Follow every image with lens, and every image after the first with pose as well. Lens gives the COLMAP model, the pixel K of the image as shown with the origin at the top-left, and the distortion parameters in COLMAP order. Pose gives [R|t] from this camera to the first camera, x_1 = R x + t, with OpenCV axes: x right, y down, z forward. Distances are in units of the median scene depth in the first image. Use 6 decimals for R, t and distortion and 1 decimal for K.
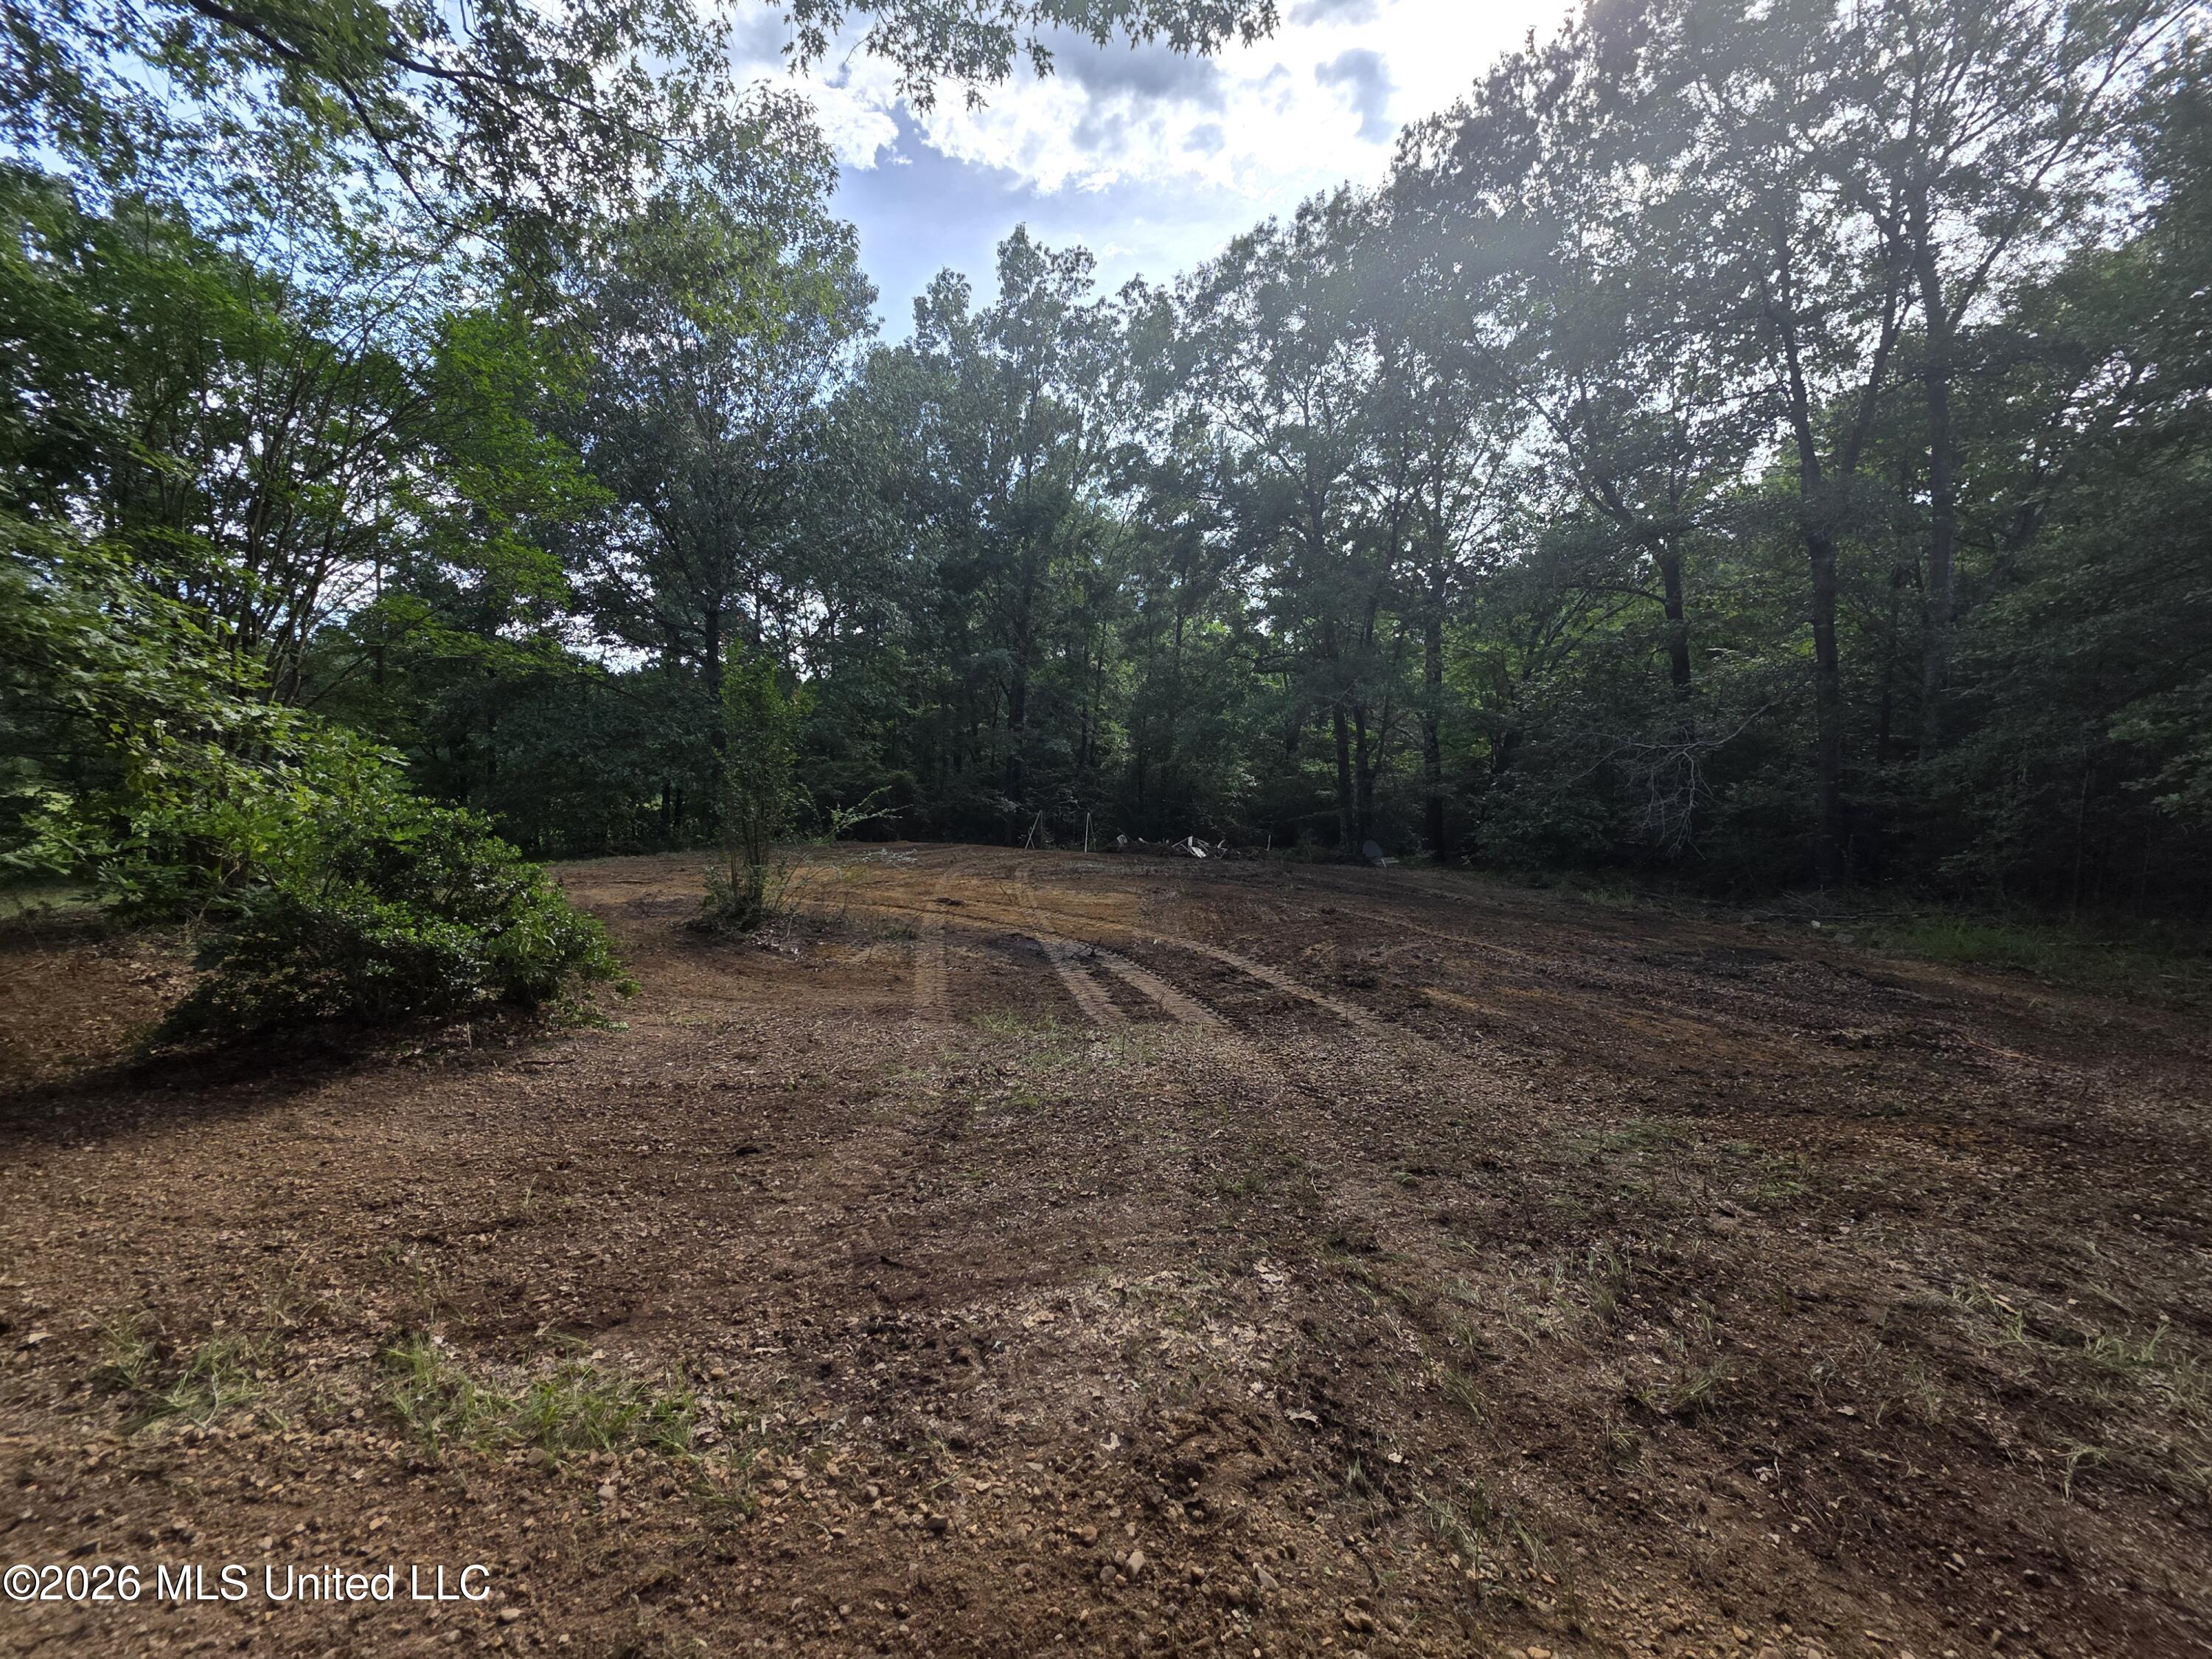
lens RADIAL K [[888.0, 0, 1118.5], [0, 888.0, 820.7], [0, 0, 1]] dist [0.001076, -0.000984]
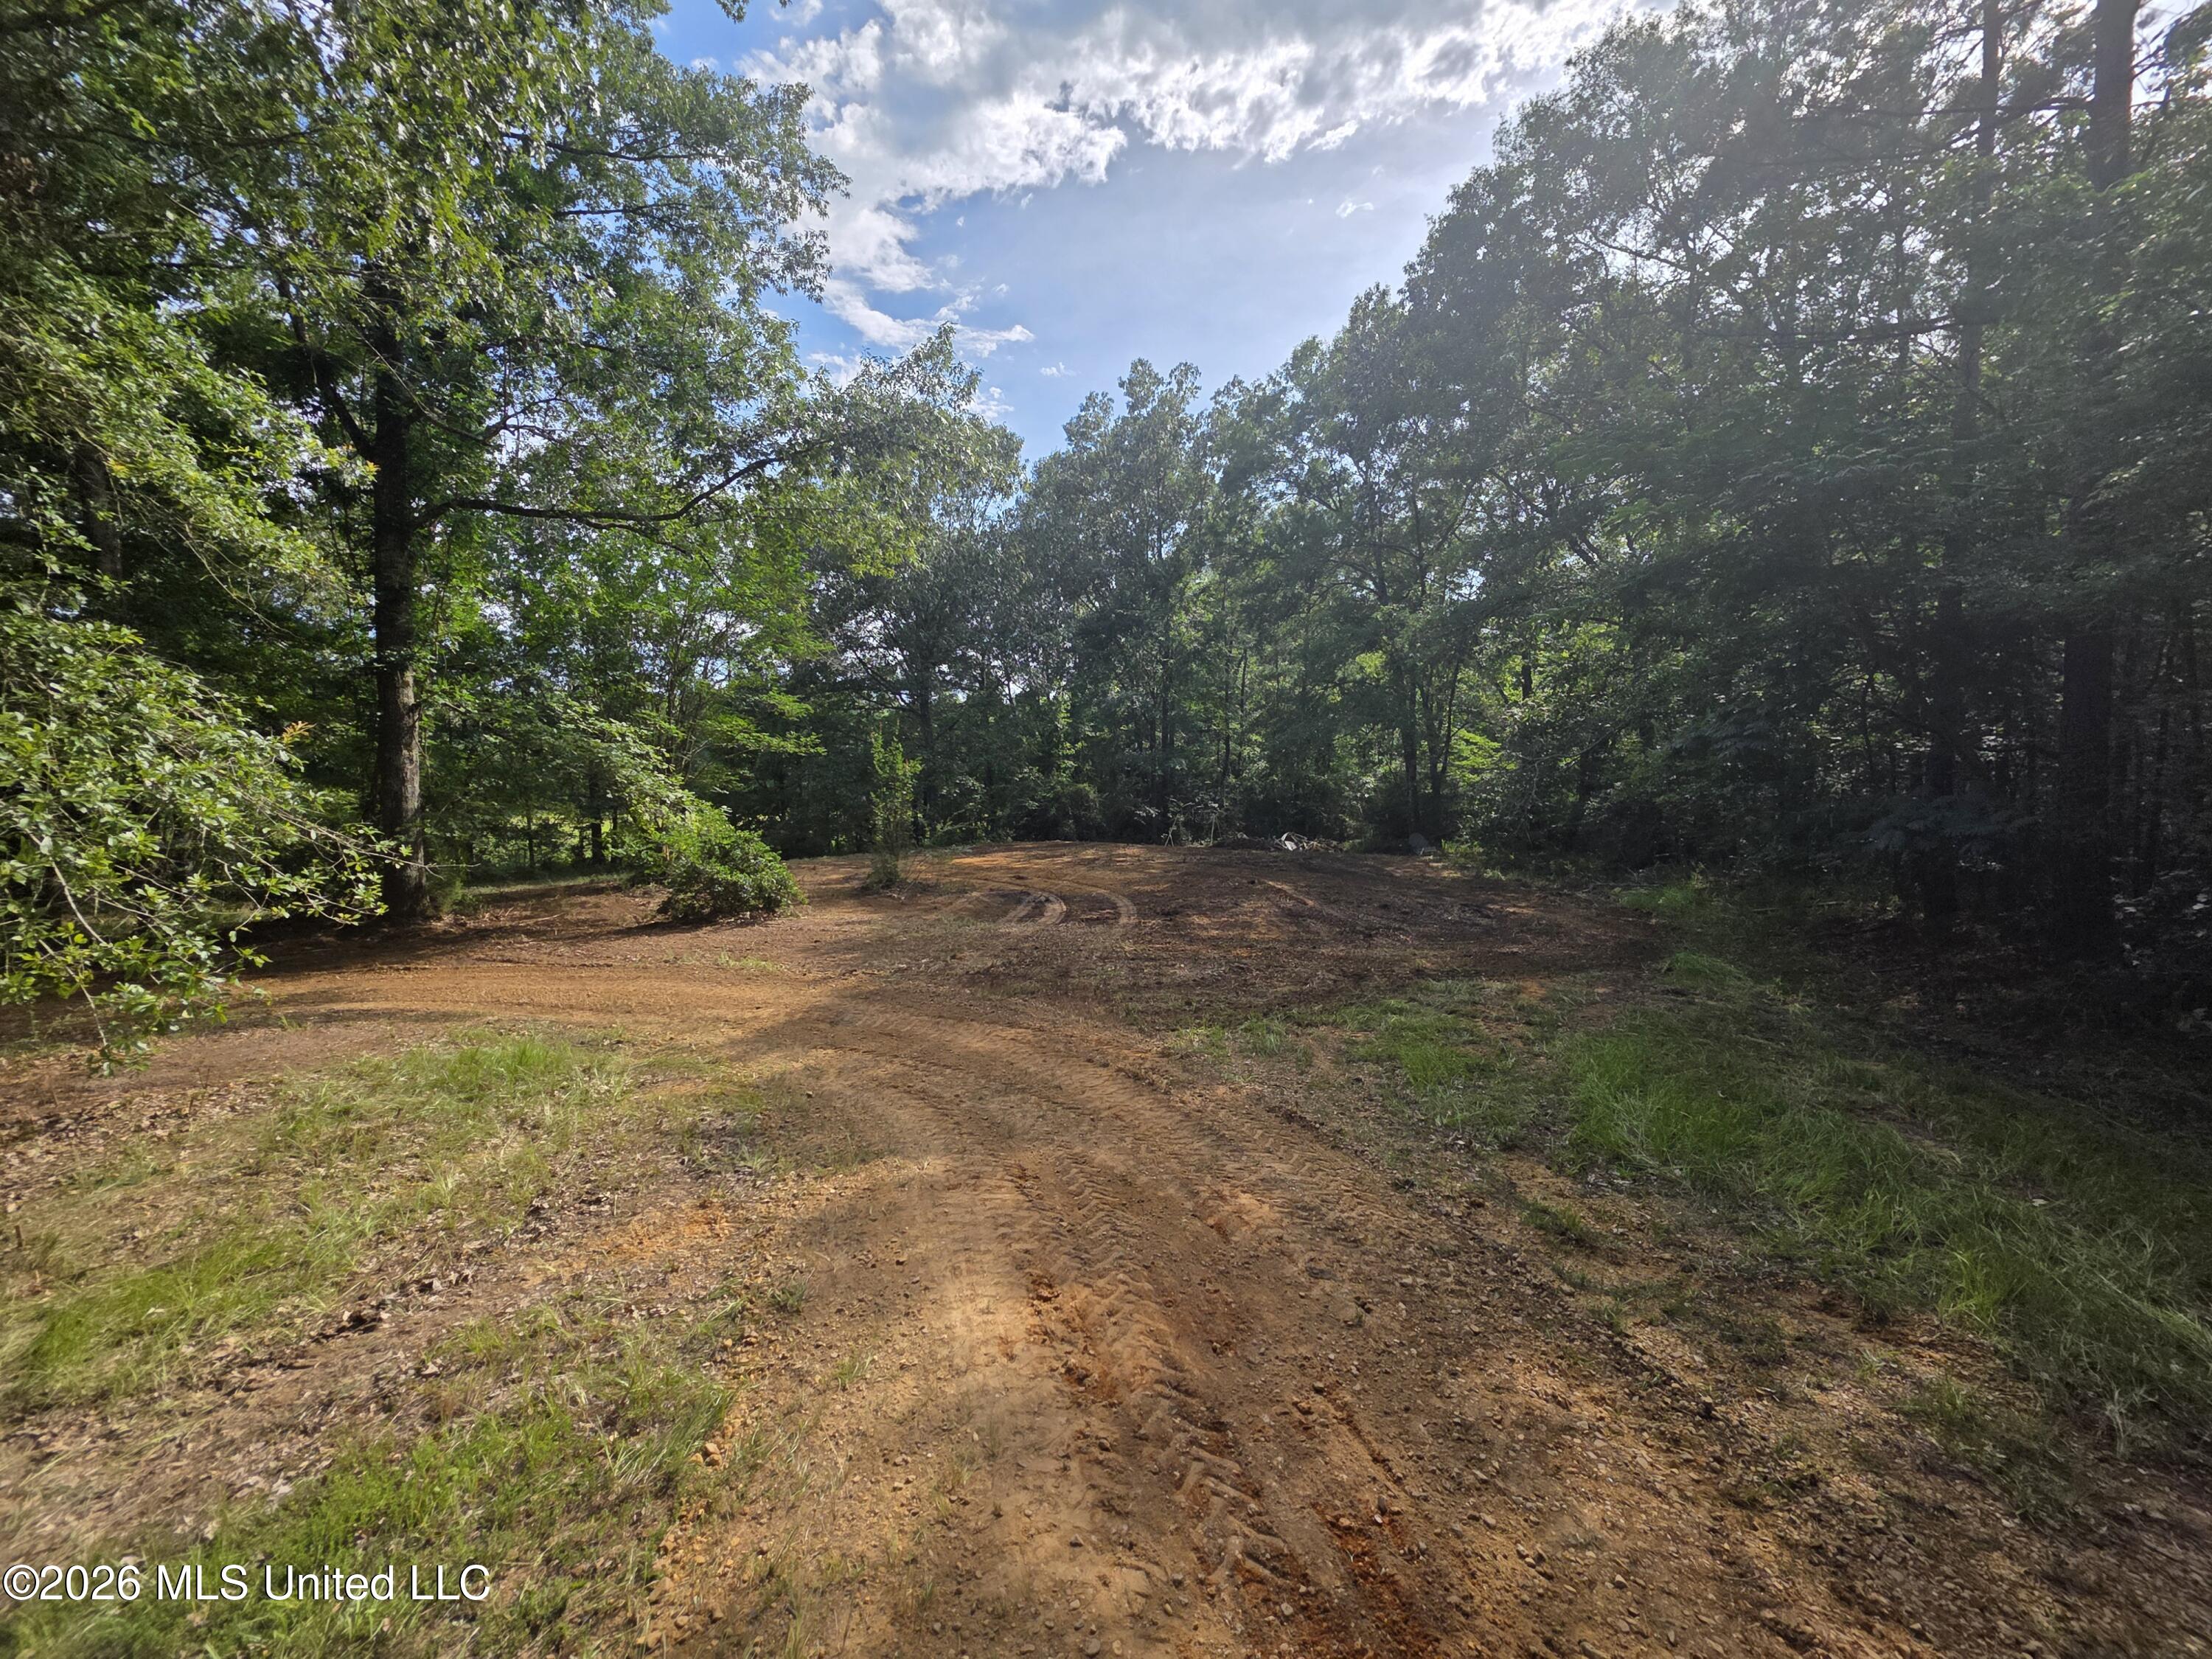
lens RADIAL K [[888.0, 0, 1115.1], [0, 888.0, 833.4], [0, 0, 1]] dist [0.001076, -0.000984]
pose [[0.955711, -0.018719, -0.293712, 0.880724], [0.023670, 0.999631, 0.013310, -0.013853], [0.293355, -0.019673, 0.955801, -0.972673]]
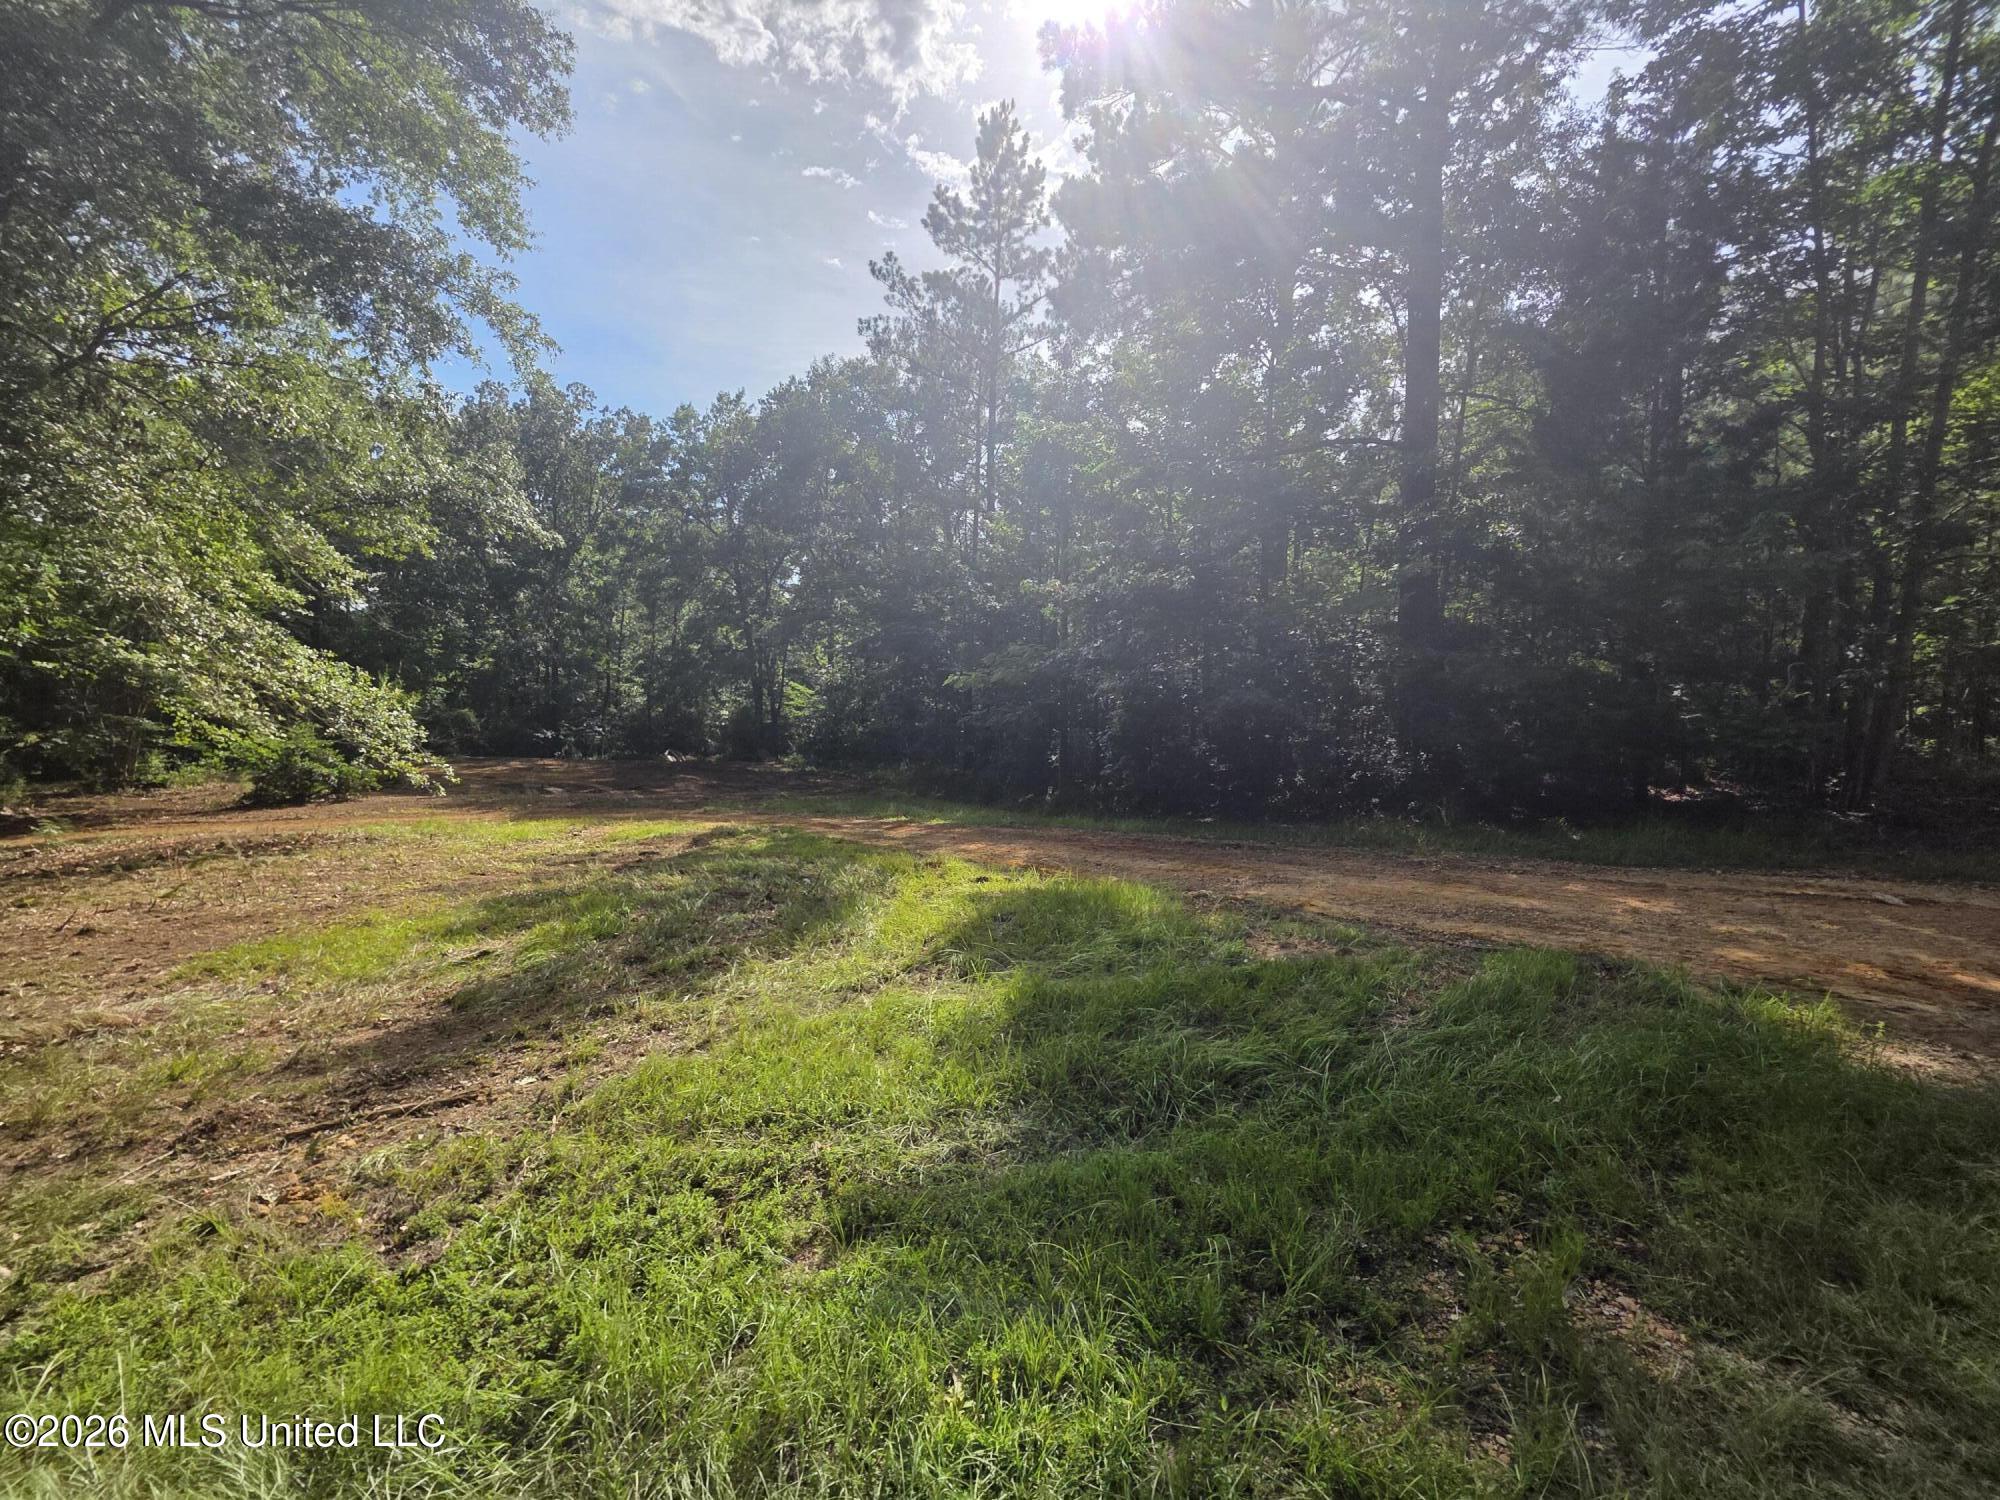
lens RADIAL K [[802.9, 0, 1003.7], [0, 802.9, 747.8], [0, 0, 1]] dist [0.001076, -0.000984]
pose [[0.940938, -0.023072, 0.337791, 0.680461], [0.020136, 0.999723, 0.012194, 0.033073], [-0.337979, -0.004672, 0.941142, -2.609316]]
